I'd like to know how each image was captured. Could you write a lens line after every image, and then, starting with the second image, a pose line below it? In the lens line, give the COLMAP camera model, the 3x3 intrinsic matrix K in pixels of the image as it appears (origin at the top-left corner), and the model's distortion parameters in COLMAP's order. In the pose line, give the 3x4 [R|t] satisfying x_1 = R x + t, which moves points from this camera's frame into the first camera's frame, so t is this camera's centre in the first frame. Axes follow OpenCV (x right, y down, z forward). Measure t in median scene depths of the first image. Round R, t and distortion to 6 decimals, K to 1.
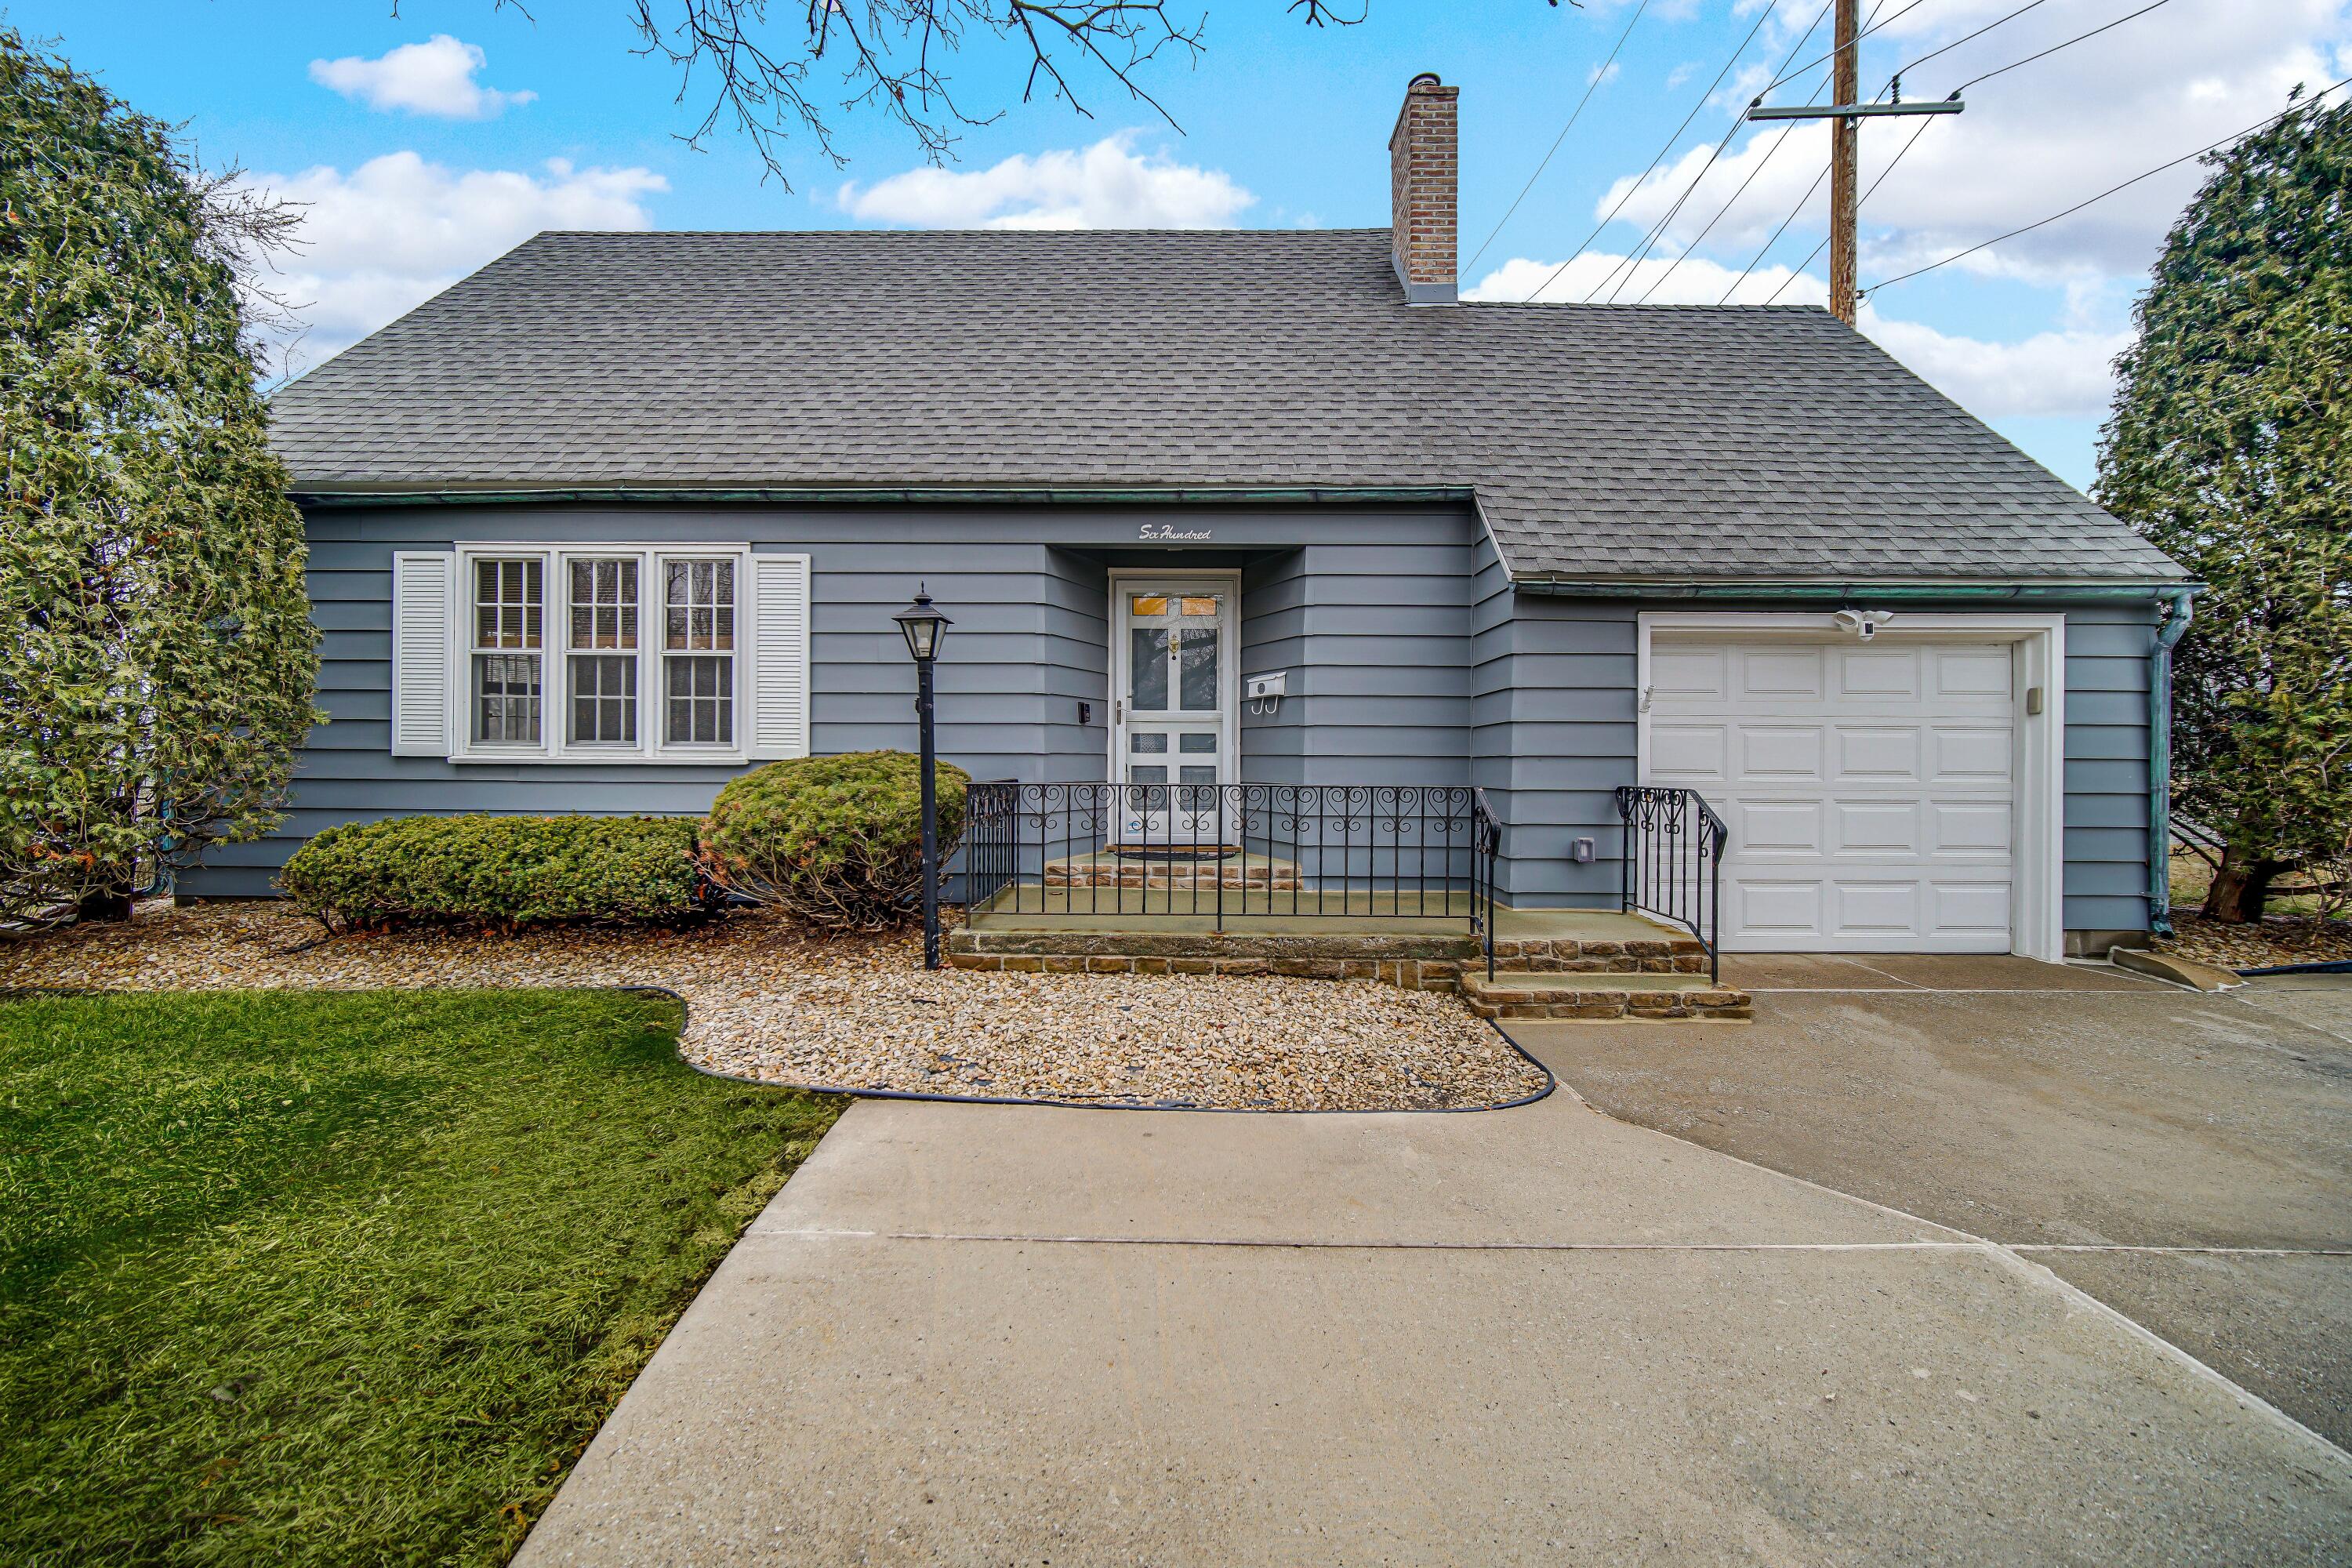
lens RADIAL K [[1136.4, 0, 1176.0], [0, 1136.4, 784.0], [0, 0, 1]] dist [0.002139, 0.000271]
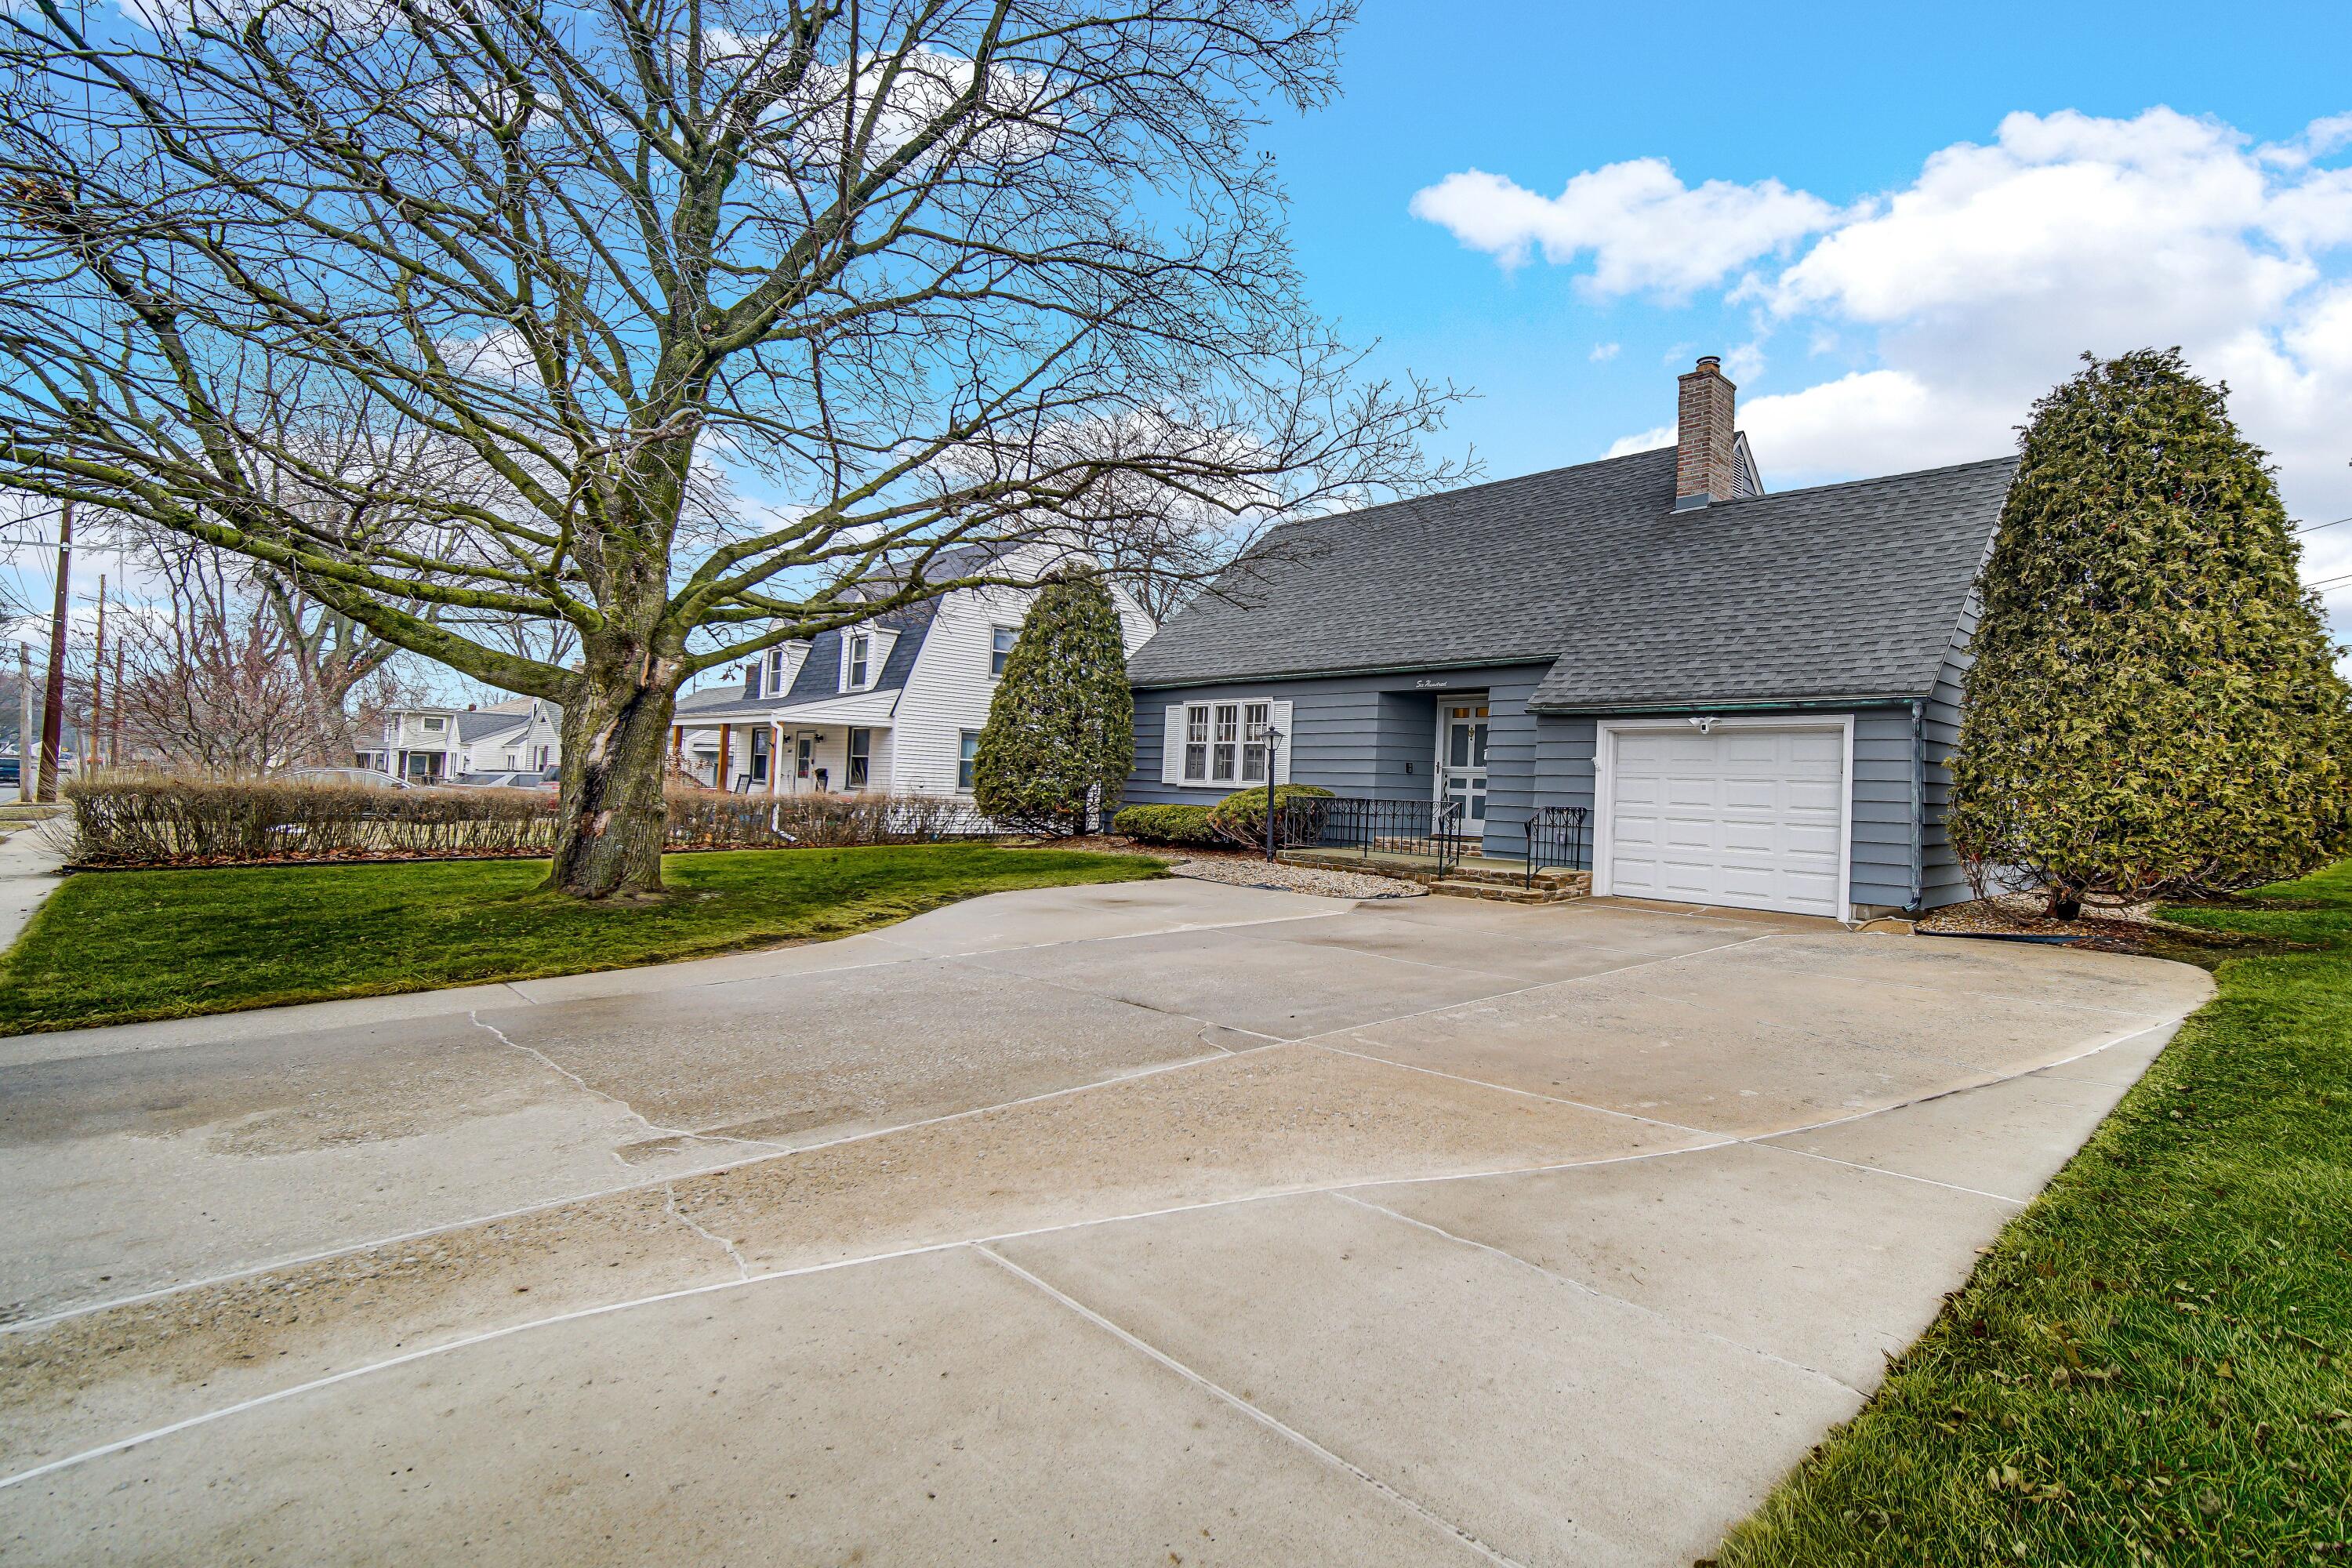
lens RADIAL K [[933.1, 0, 1169.7], [0, 933.1, 782.4], [0, 0, 1]] dist [0.000509, 0.000073]
pose [[0.732011, 0.015807, -0.681110, 0.814746], [-0.041209, 0.998928, -0.021106, 0.018856], [0.680046, 0.043518, 0.731877, -0.583995]]
